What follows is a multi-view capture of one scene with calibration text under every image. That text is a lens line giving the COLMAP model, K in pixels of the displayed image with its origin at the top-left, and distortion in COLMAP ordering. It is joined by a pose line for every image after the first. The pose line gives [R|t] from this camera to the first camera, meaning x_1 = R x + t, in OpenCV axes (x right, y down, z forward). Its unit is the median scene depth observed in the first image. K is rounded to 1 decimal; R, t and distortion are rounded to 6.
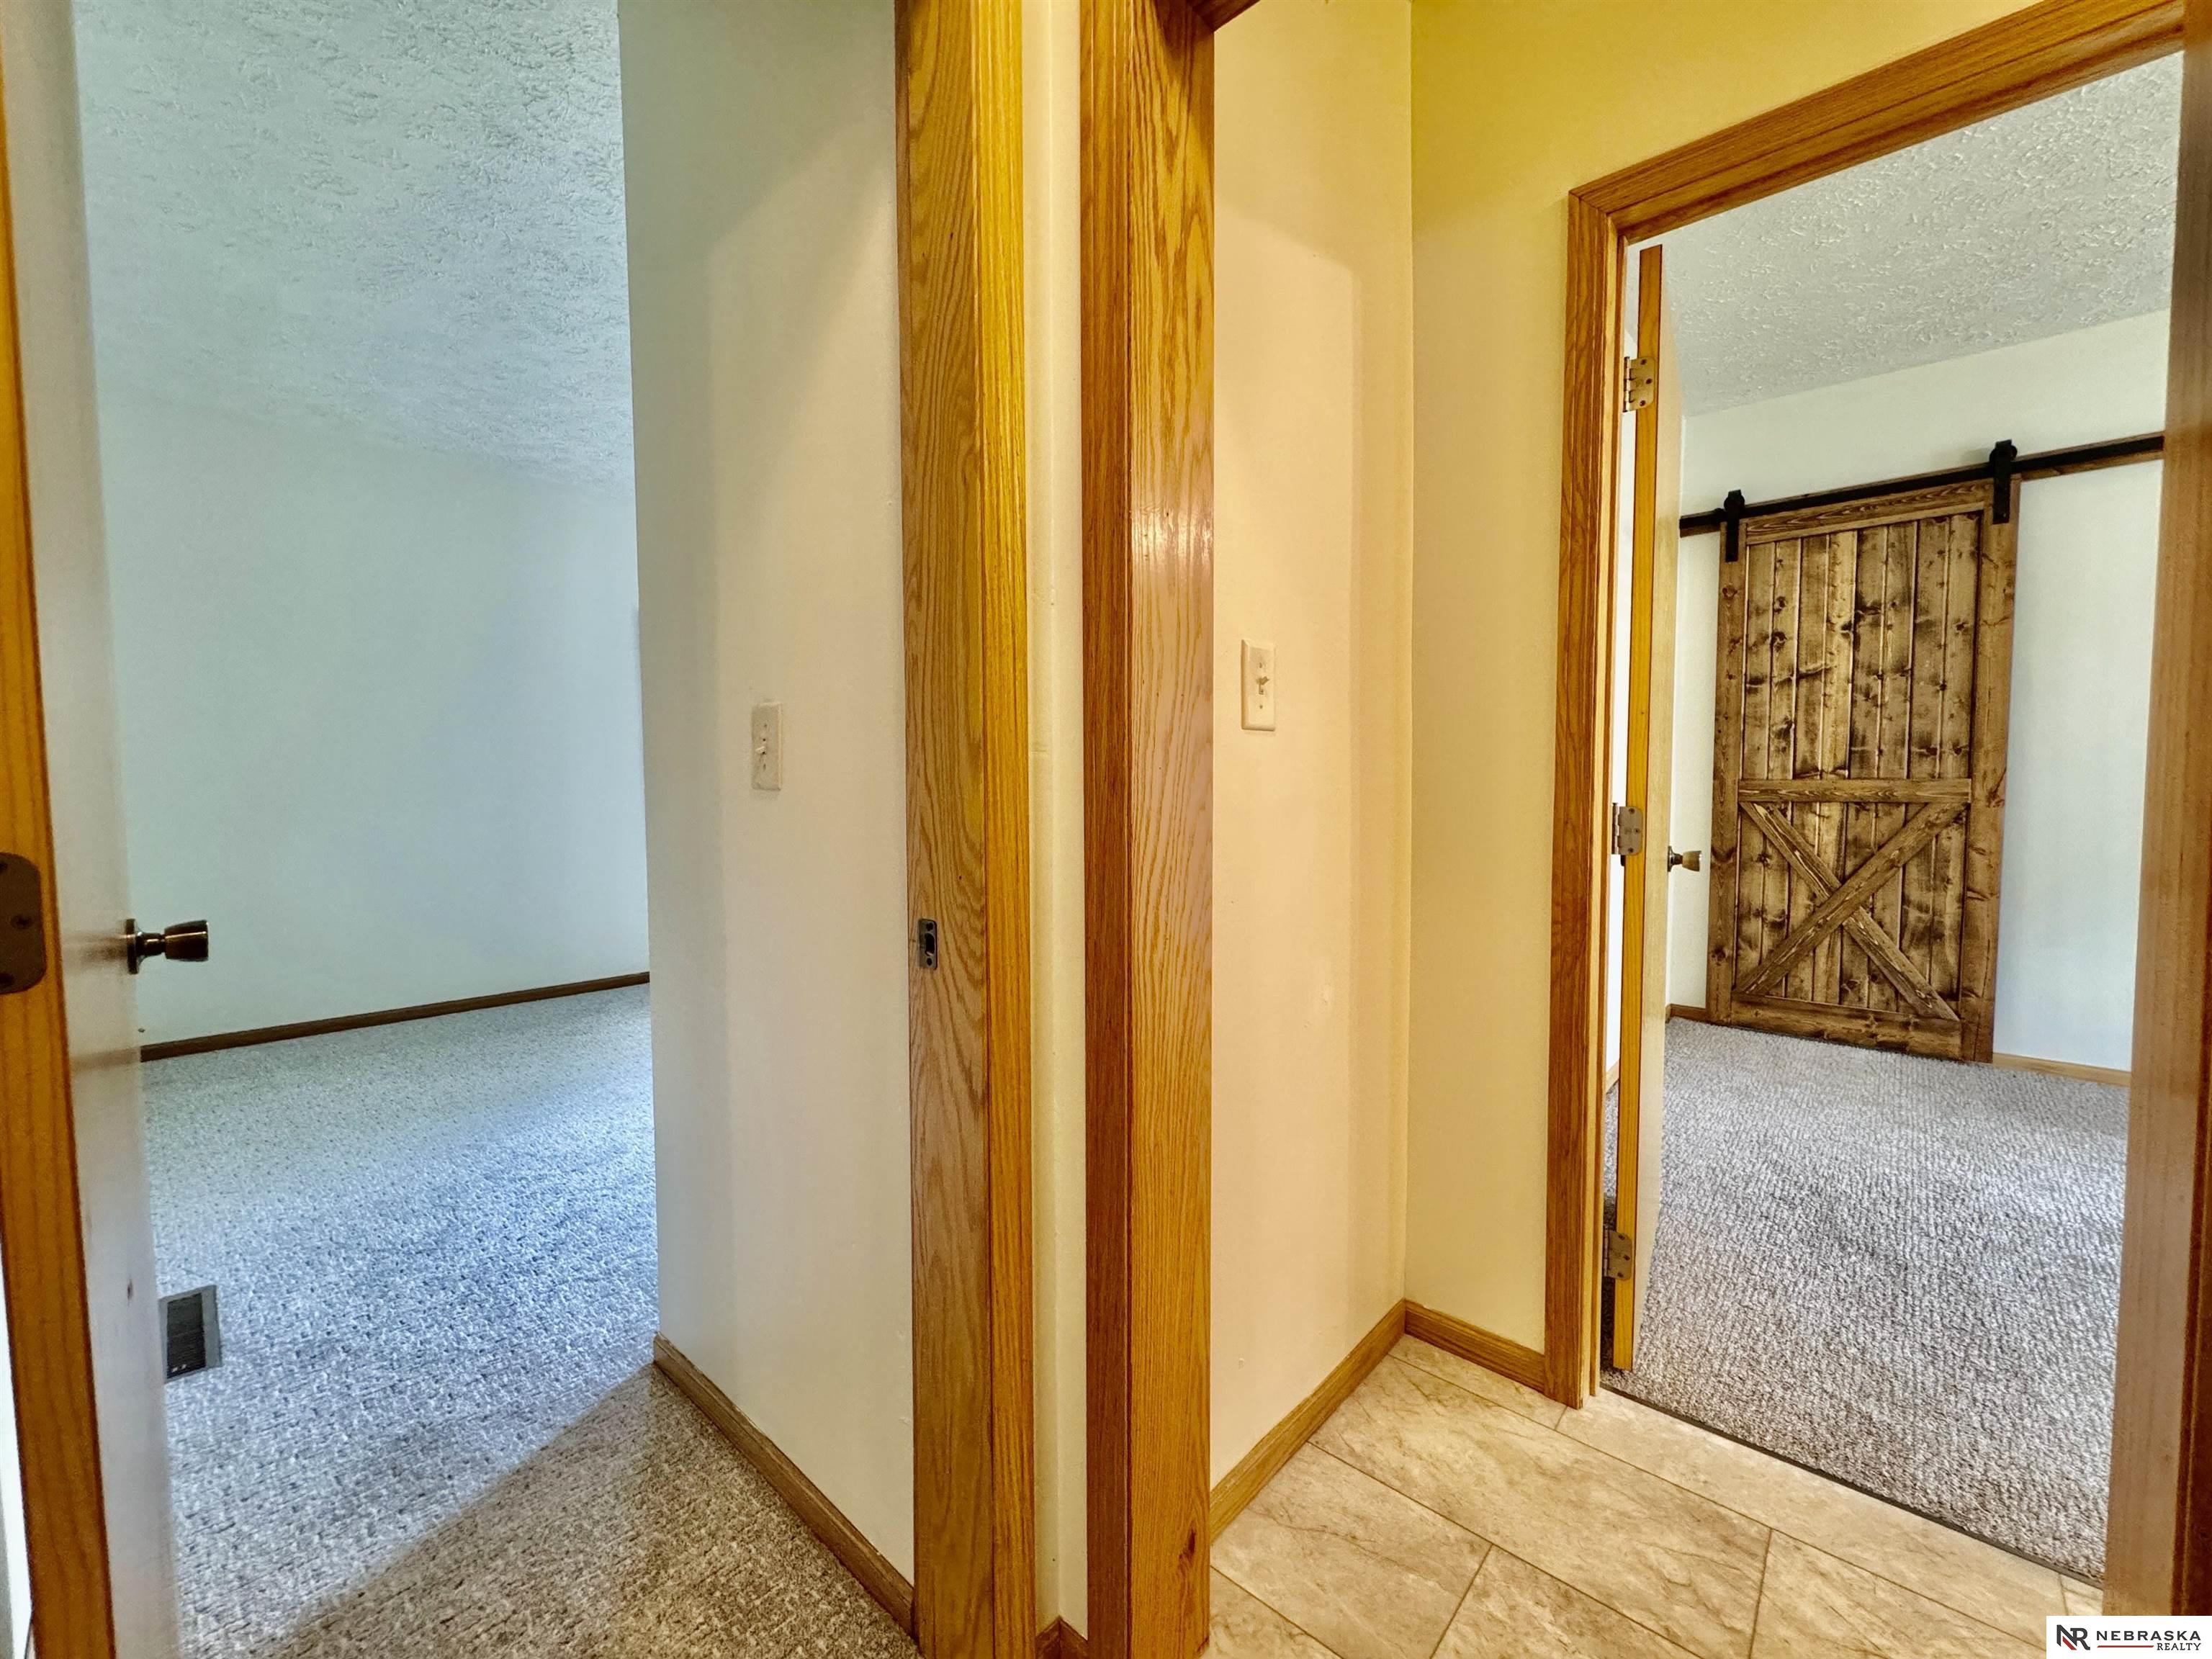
lens RADIAL K [[885.0, 0, 1106.5], [0, 885.0, 827.7], [0, 0, 1]] dist [-0.004046, -0.000042]
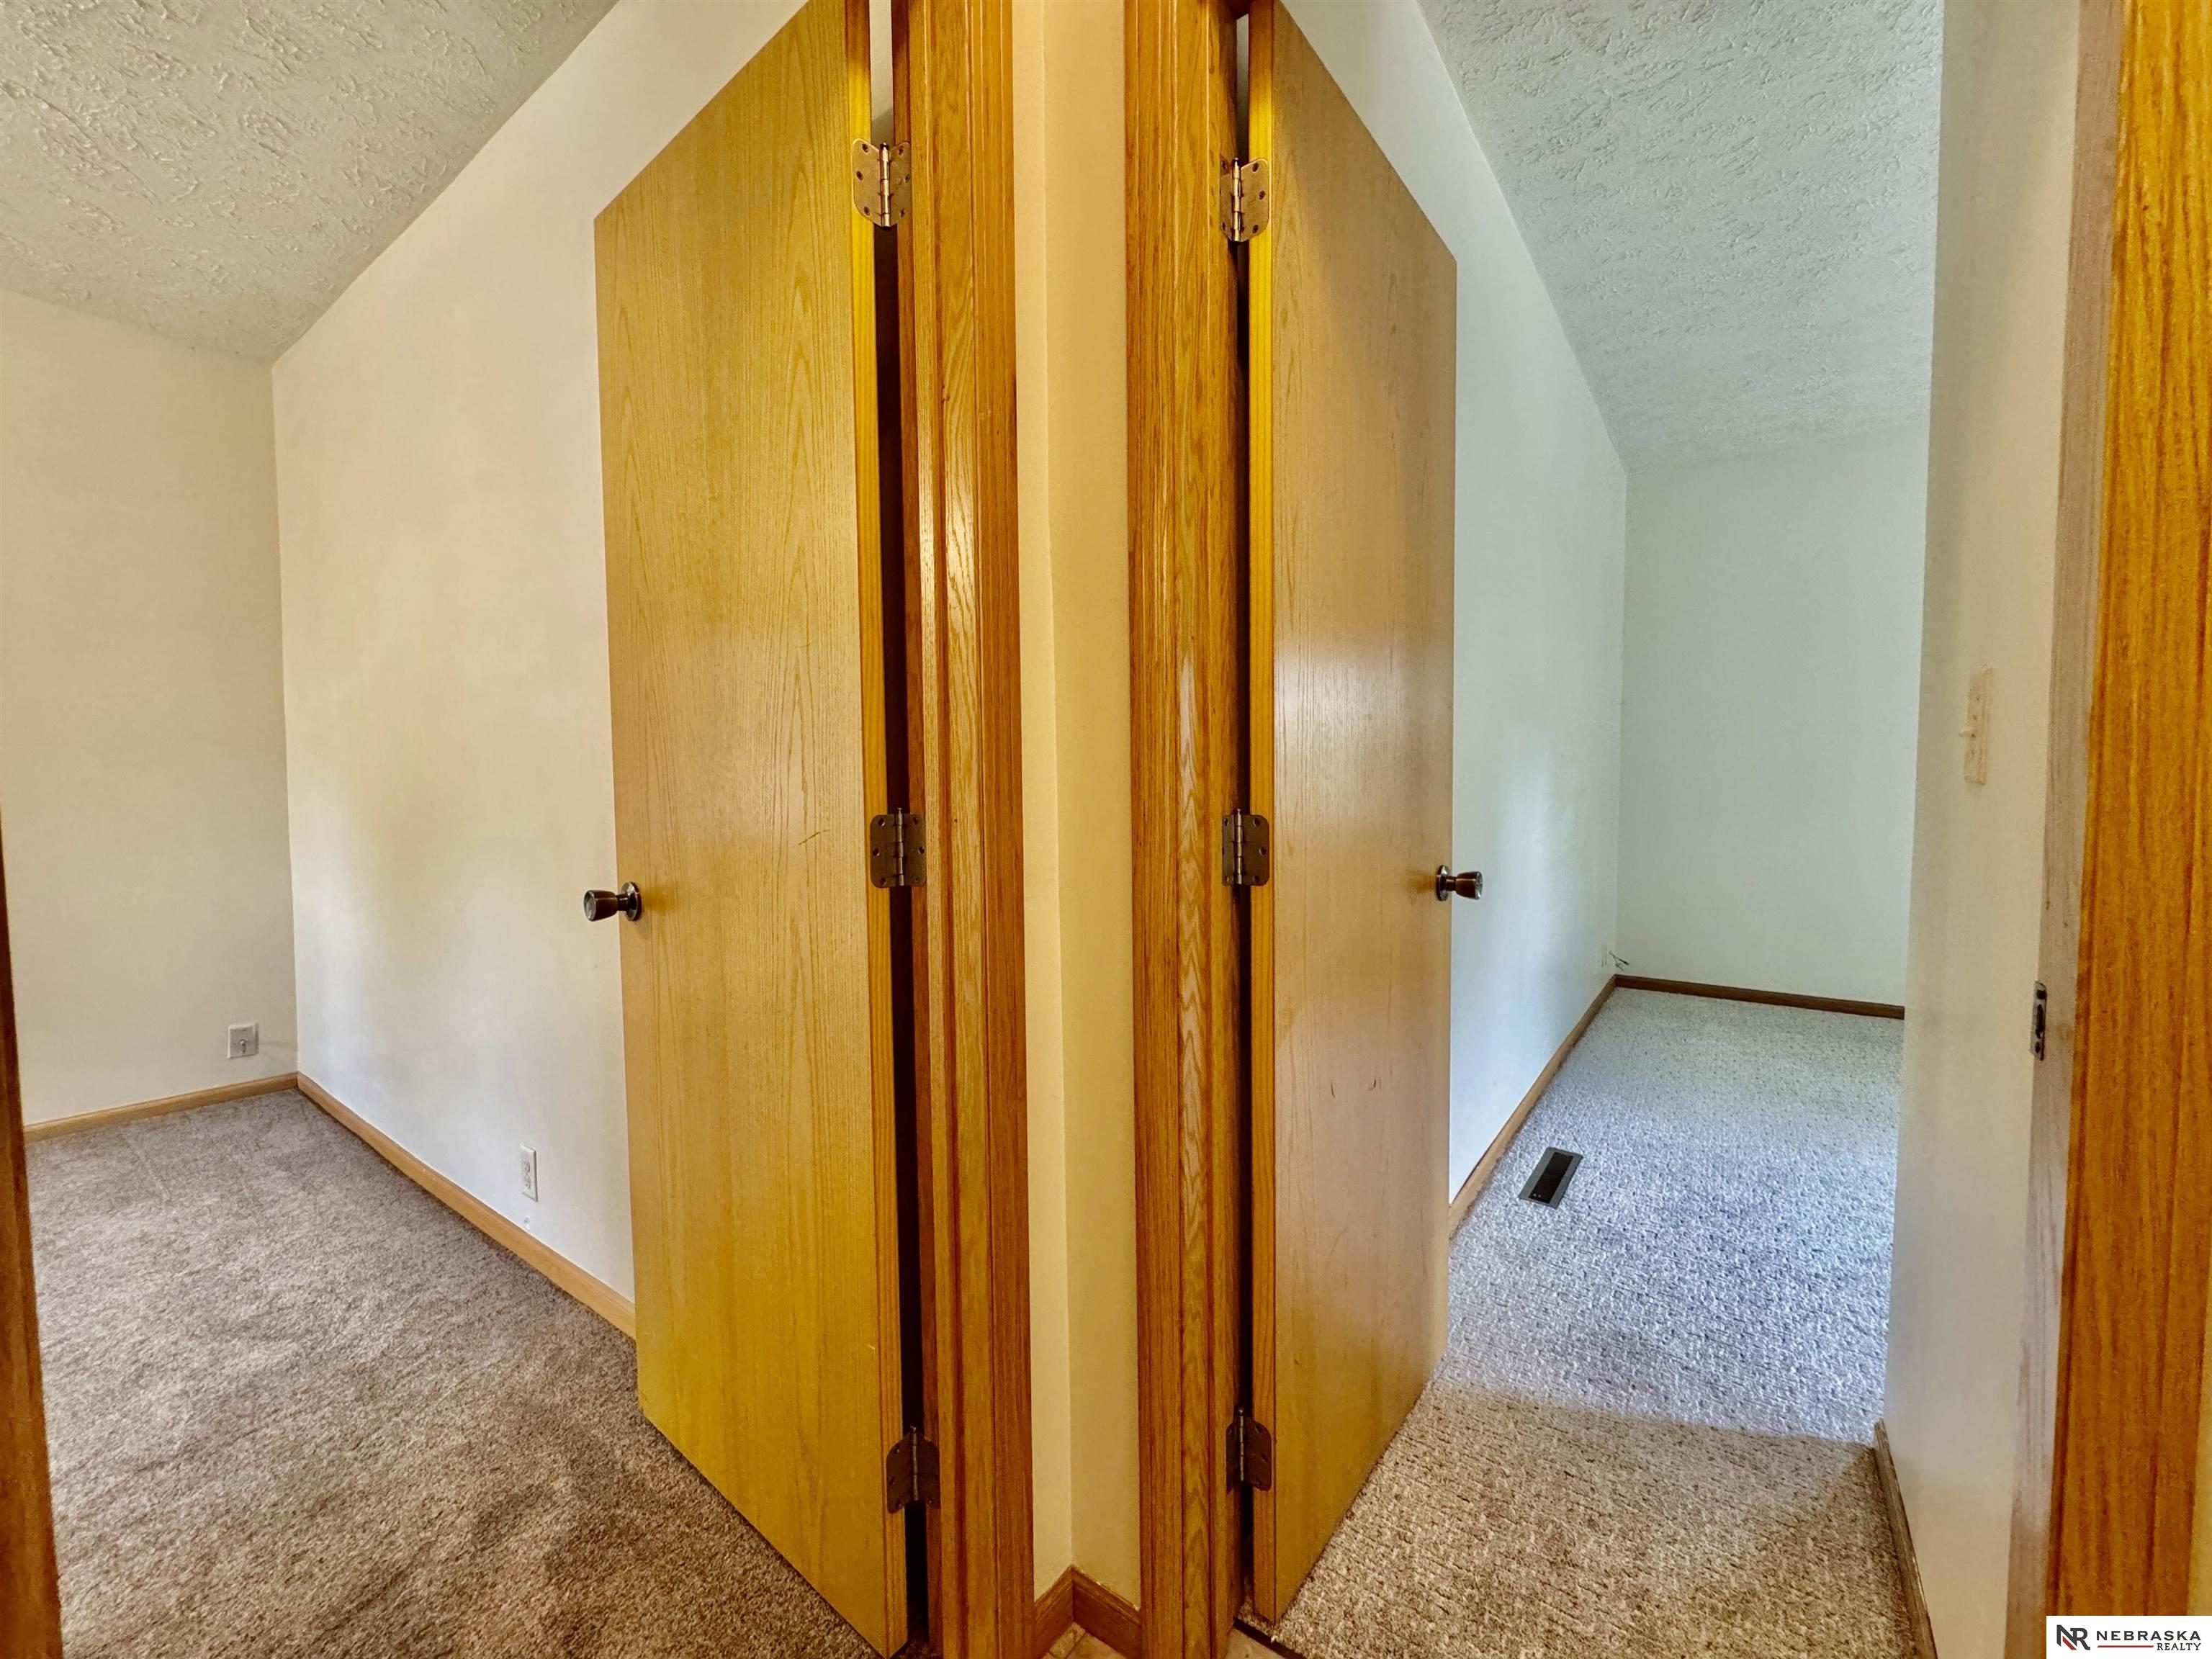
lens RADIAL K [[885.0, 0, 1106.5], [0, 885.0, 827.7], [0, 0, 1]] dist [-0.004046, -0.000042]
pose [[0.104256, 0.054185, -0.993073, 0.246982], [-0.042702, 0.997838, 0.049962, -0.010170], [0.993633, 0.037197, 0.106344, 0.156685]]
